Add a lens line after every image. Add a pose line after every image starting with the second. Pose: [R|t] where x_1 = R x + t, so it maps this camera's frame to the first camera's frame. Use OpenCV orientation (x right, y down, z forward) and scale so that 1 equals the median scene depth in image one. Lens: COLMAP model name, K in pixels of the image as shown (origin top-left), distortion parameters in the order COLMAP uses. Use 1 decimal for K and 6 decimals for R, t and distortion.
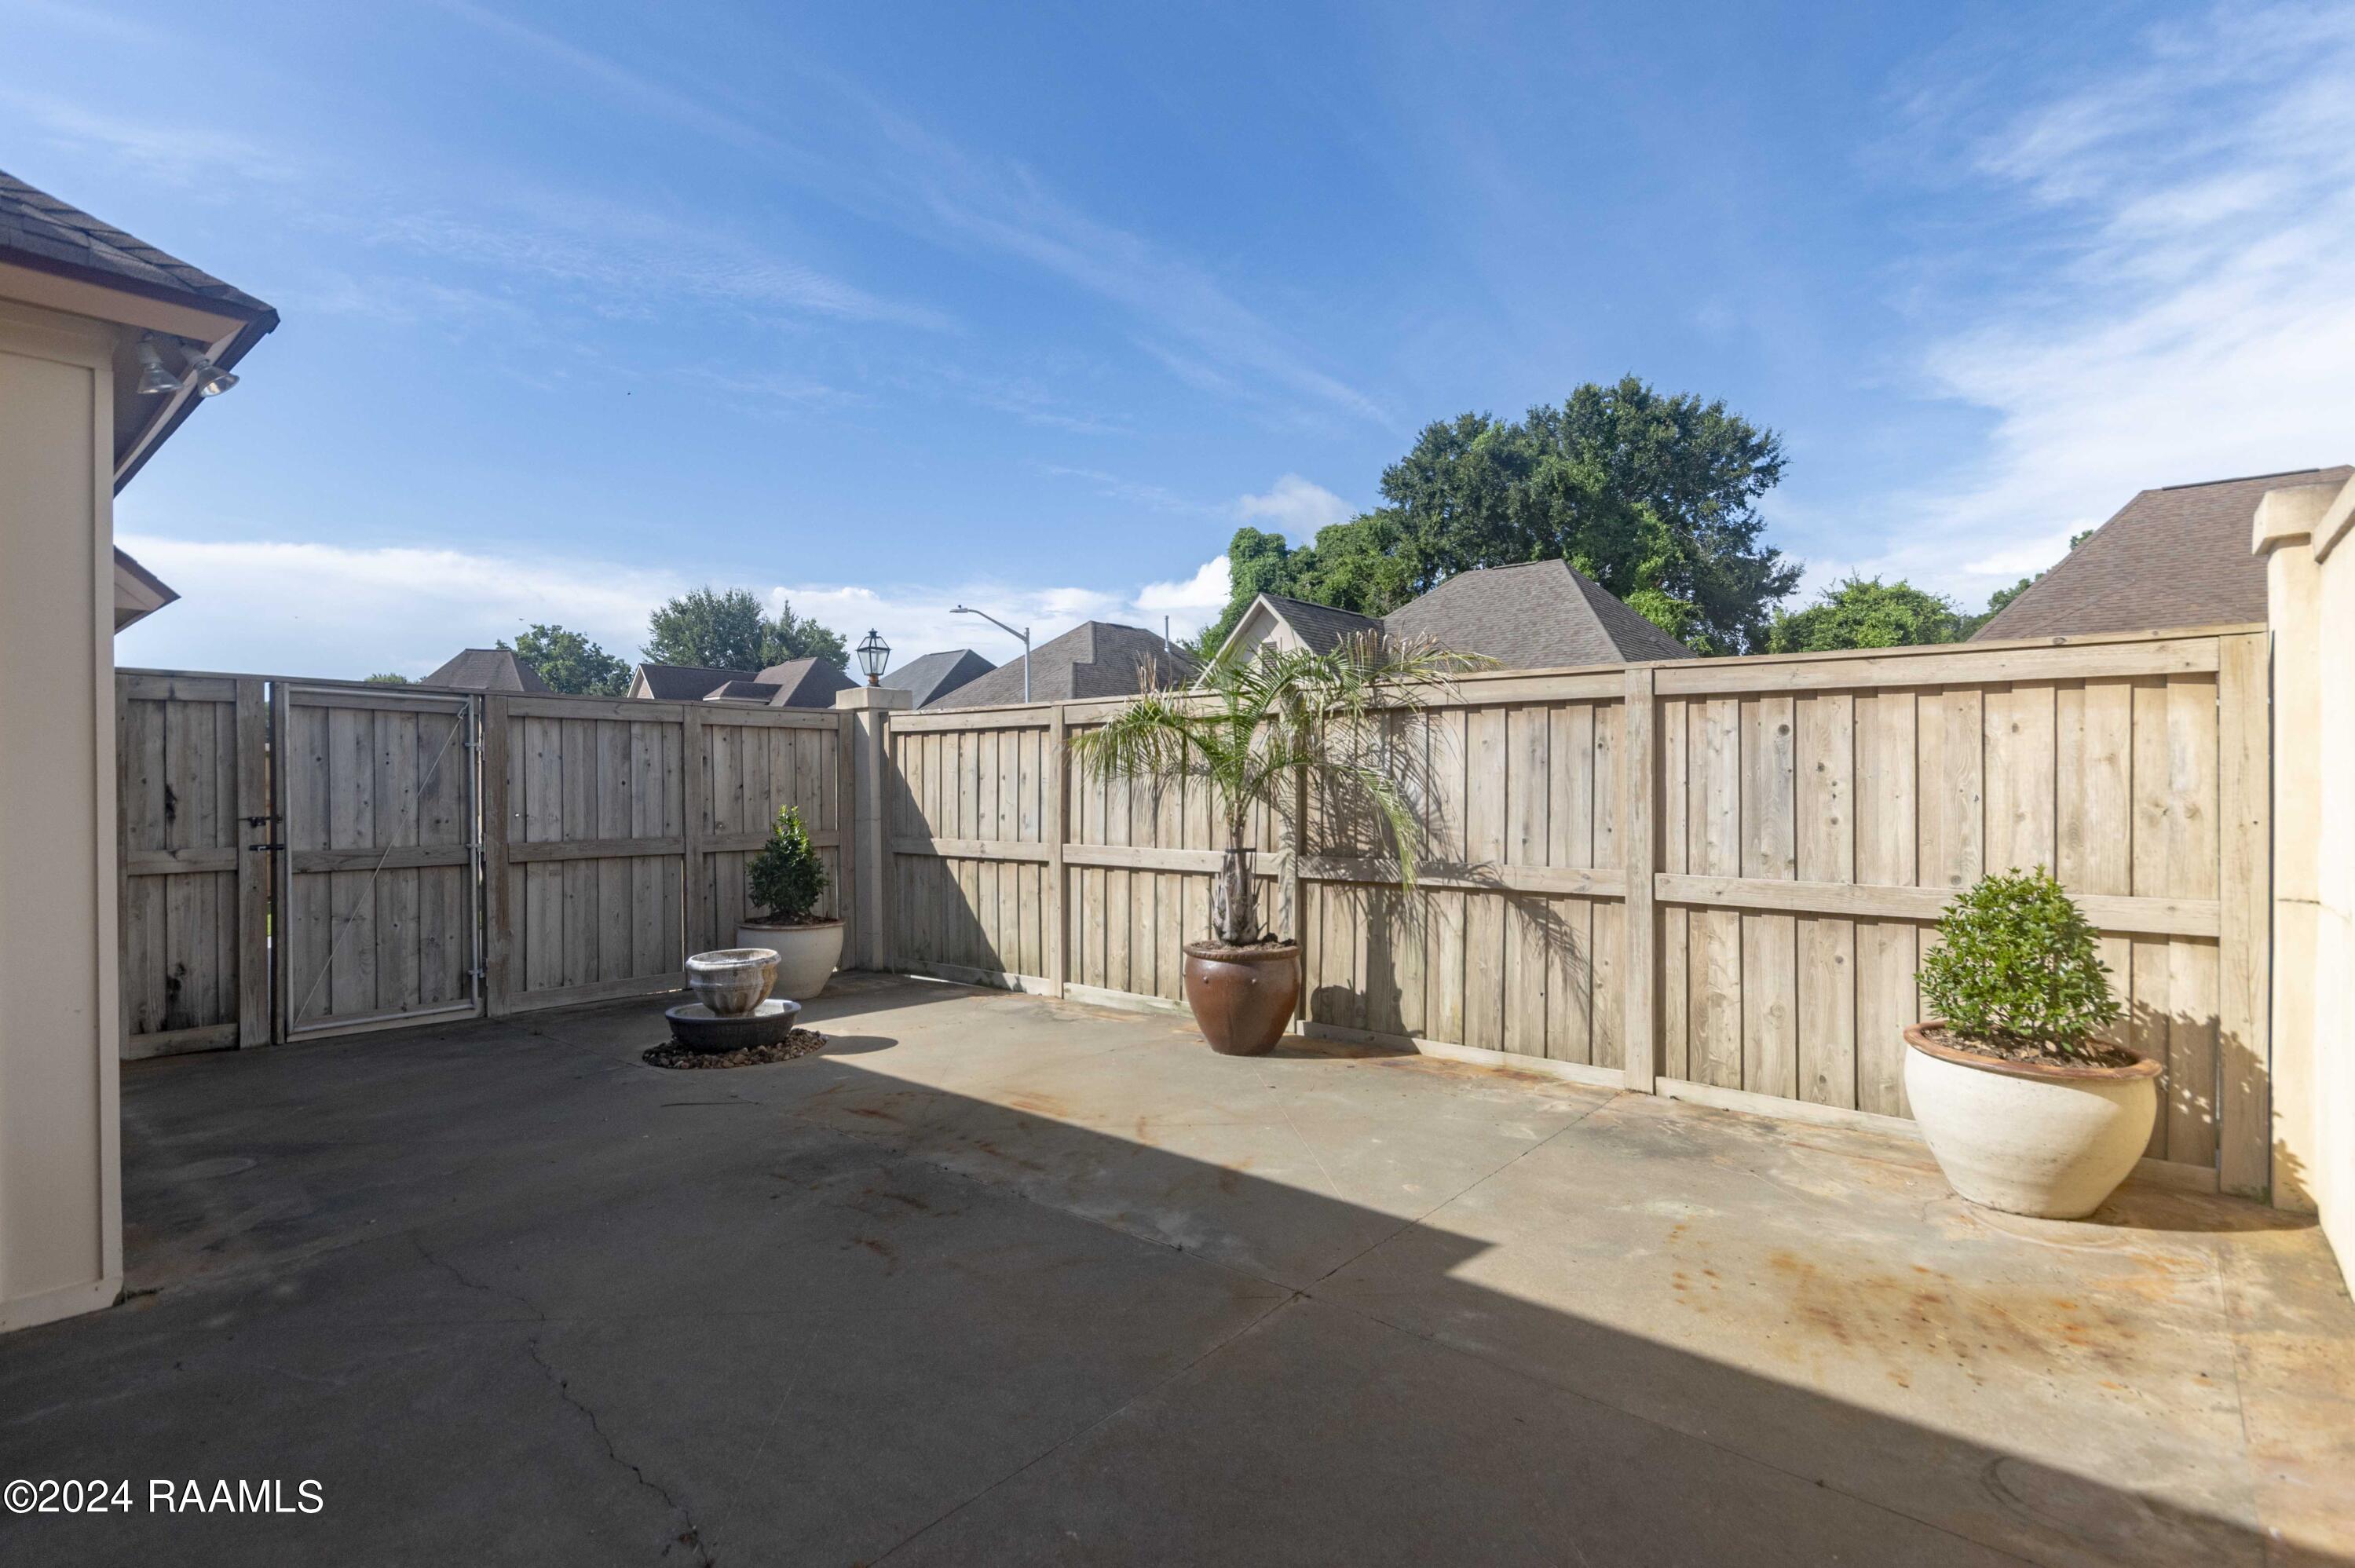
lens RADIAL K [[1113.2, 0, 1160.8], [0, 1113.2, 766.6], [0, 0, 1]] dist [-0.000531, -0.000974]
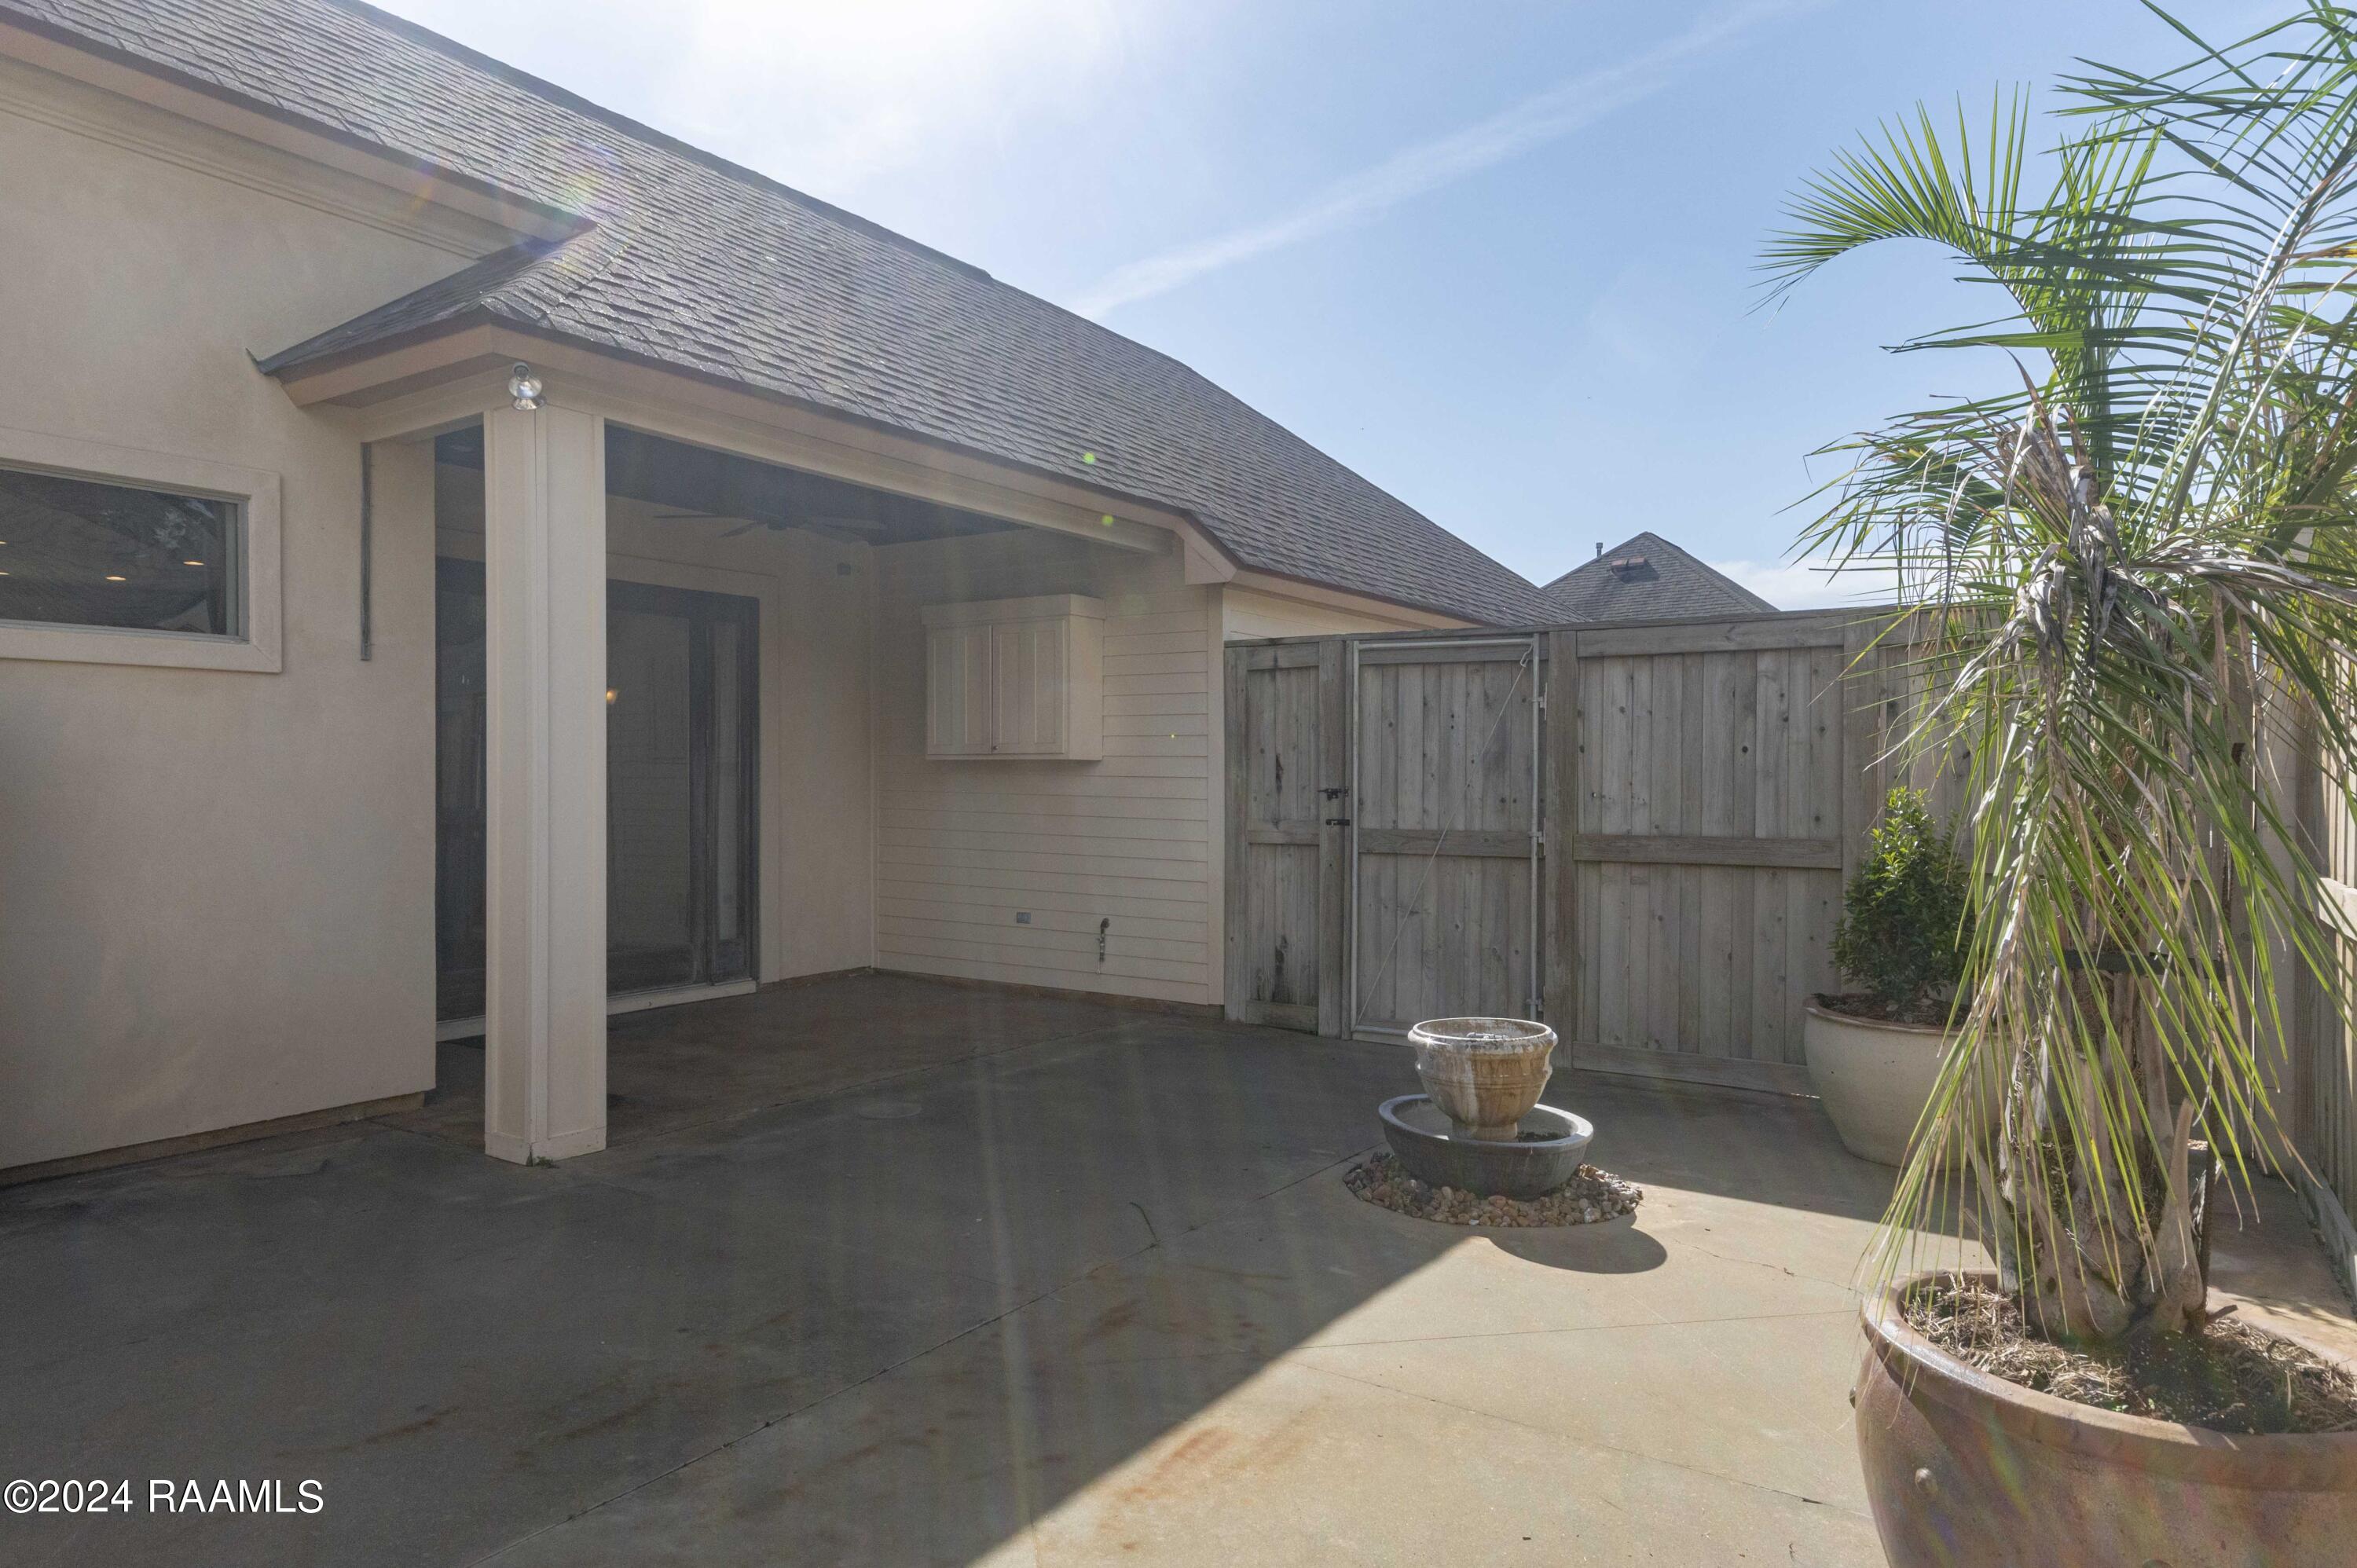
lens RADIAL K [[1413.0, 0, 1176.6], [0, 1413.0, 780.6], [0, 0, 1]] dist [-0.000007, -0.000077]
pose [[0.151508, 0.004859, -0.988444, 0.273006], [0.011059, 0.999917, 0.006610, 0.024363], [0.988394, -0.011932, 0.151442, 0.581166]]
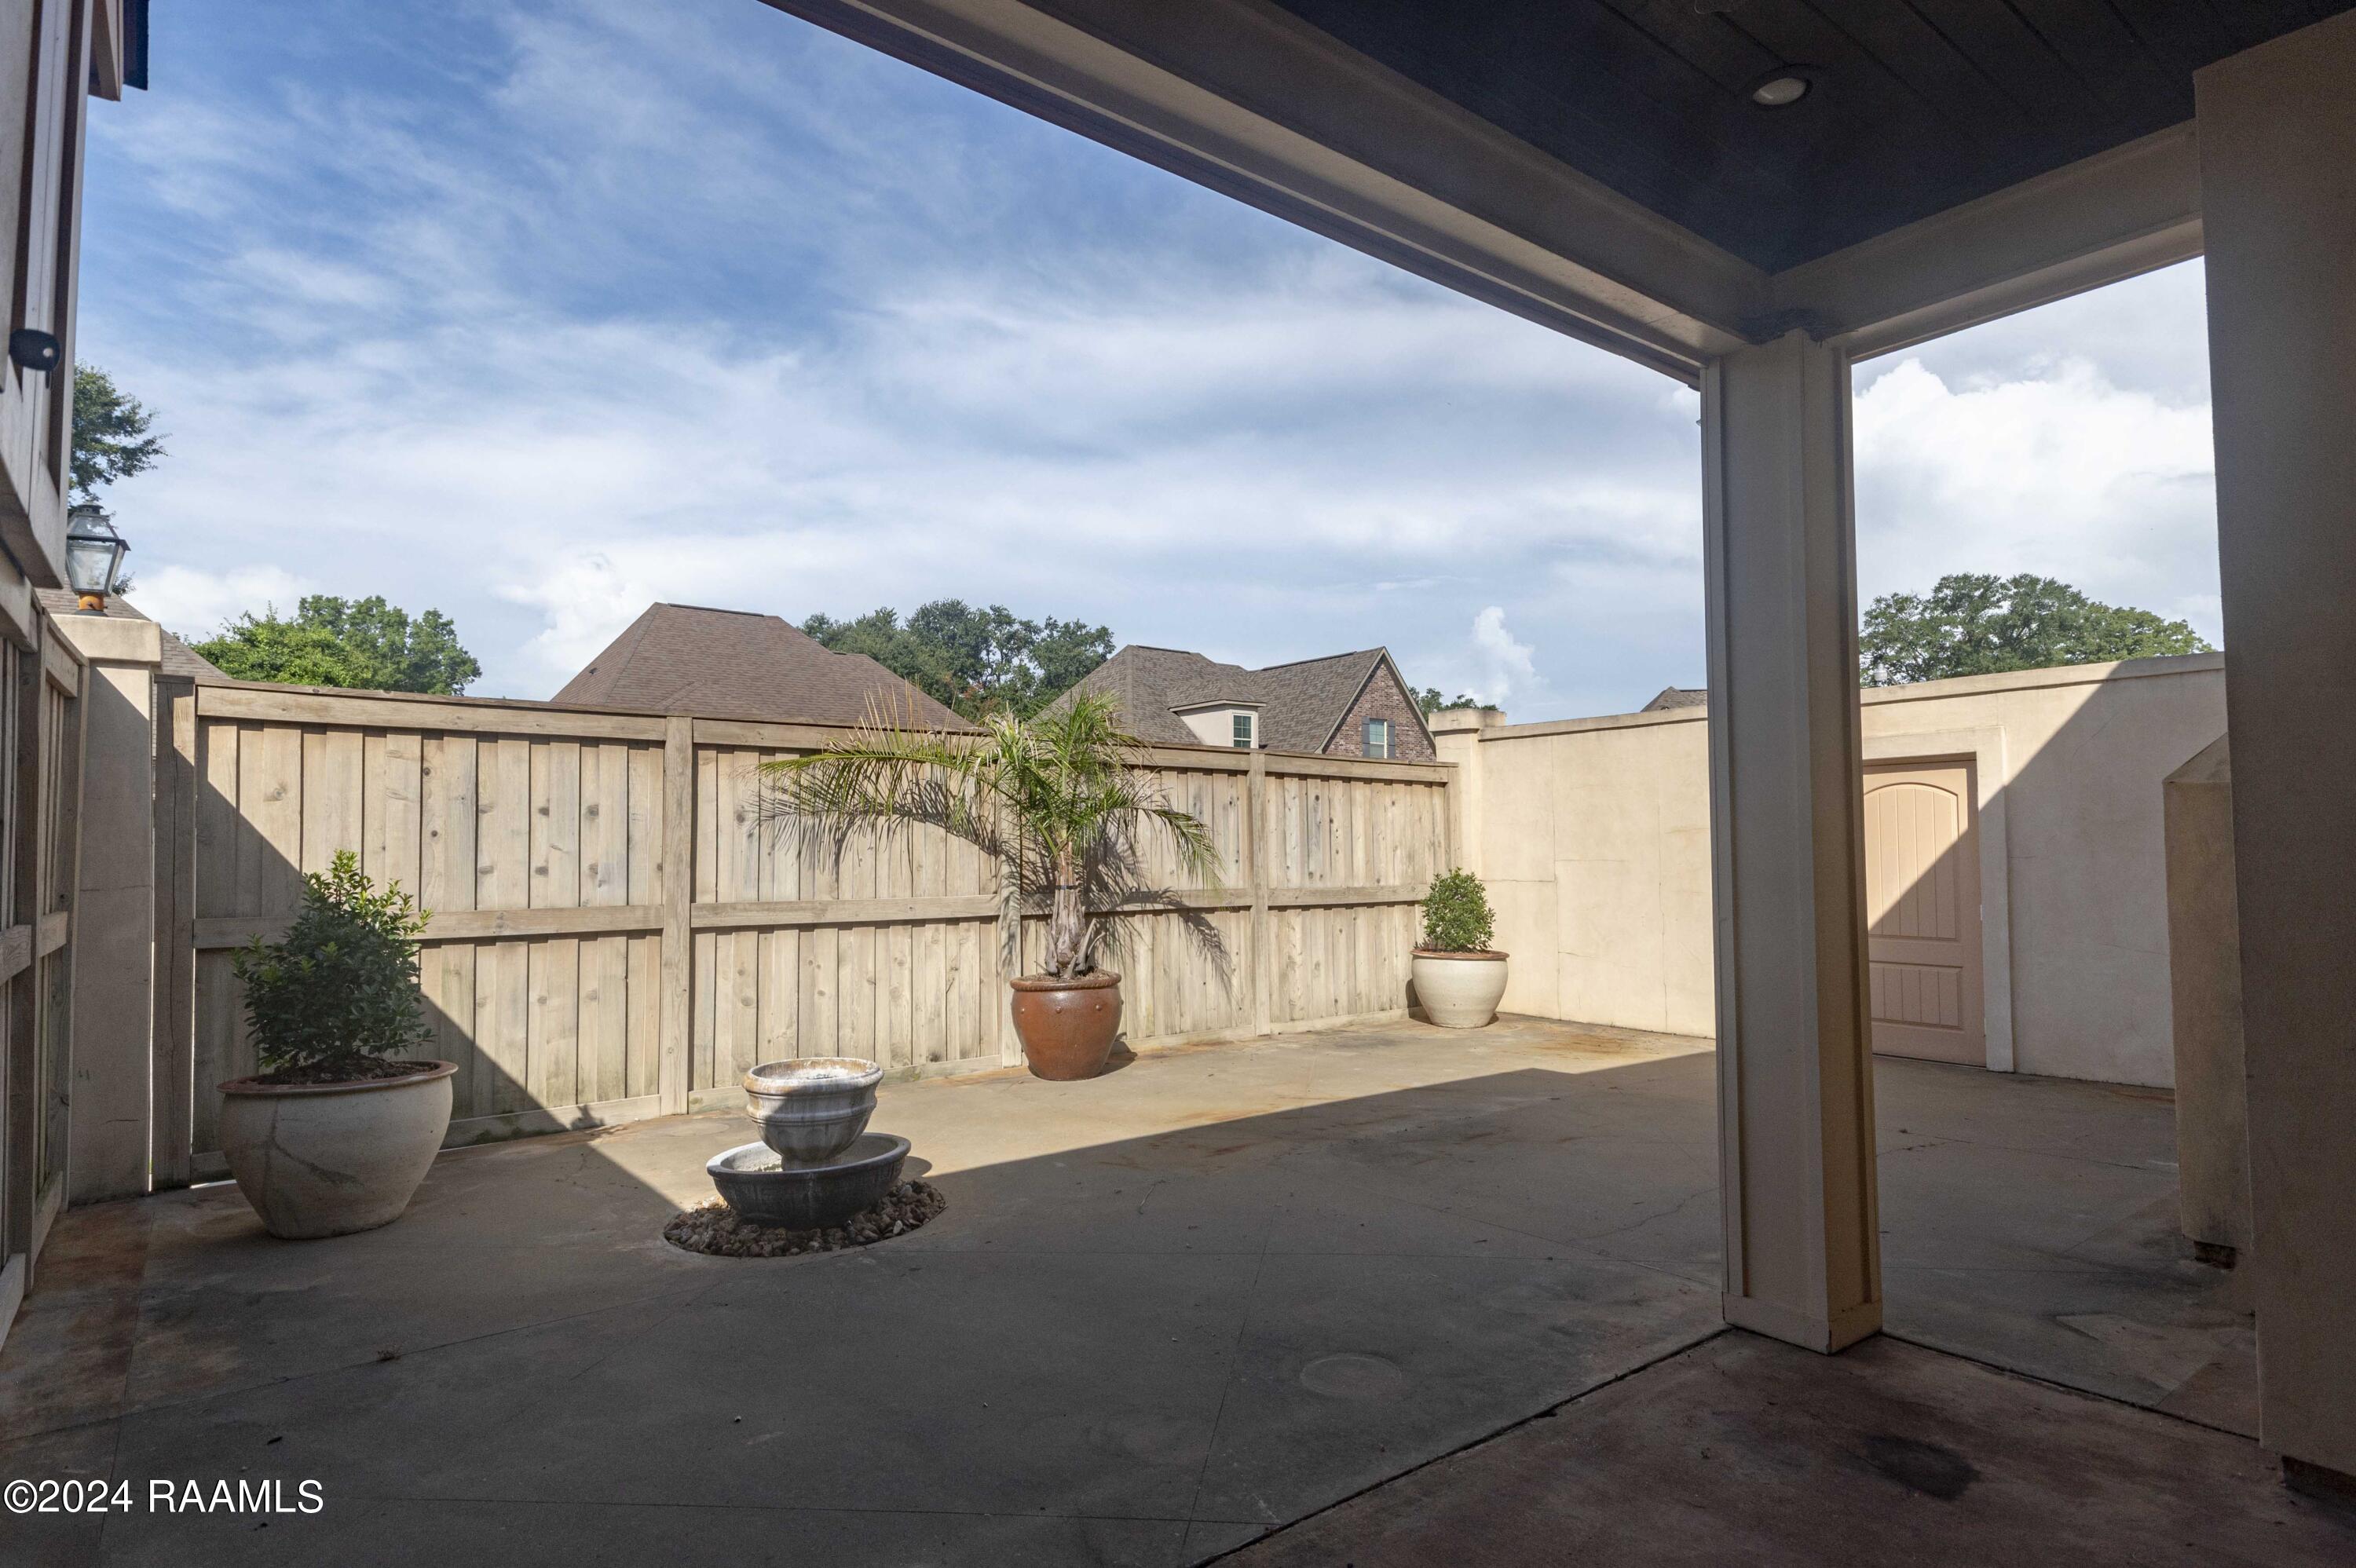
lens RADIAL K [[1295.9, 0, 1184.2], [0, 1295.9, 789.3], [0, 0, 1]] dist [-0.001697, 0.000116]
pose [[0.200231, 0.051342, 0.978403, -0.863598], [-0.008251, 0.998679, -0.050718, 0.035086], [-0.979714, 0.002083, 0.200390, 0.505208]]
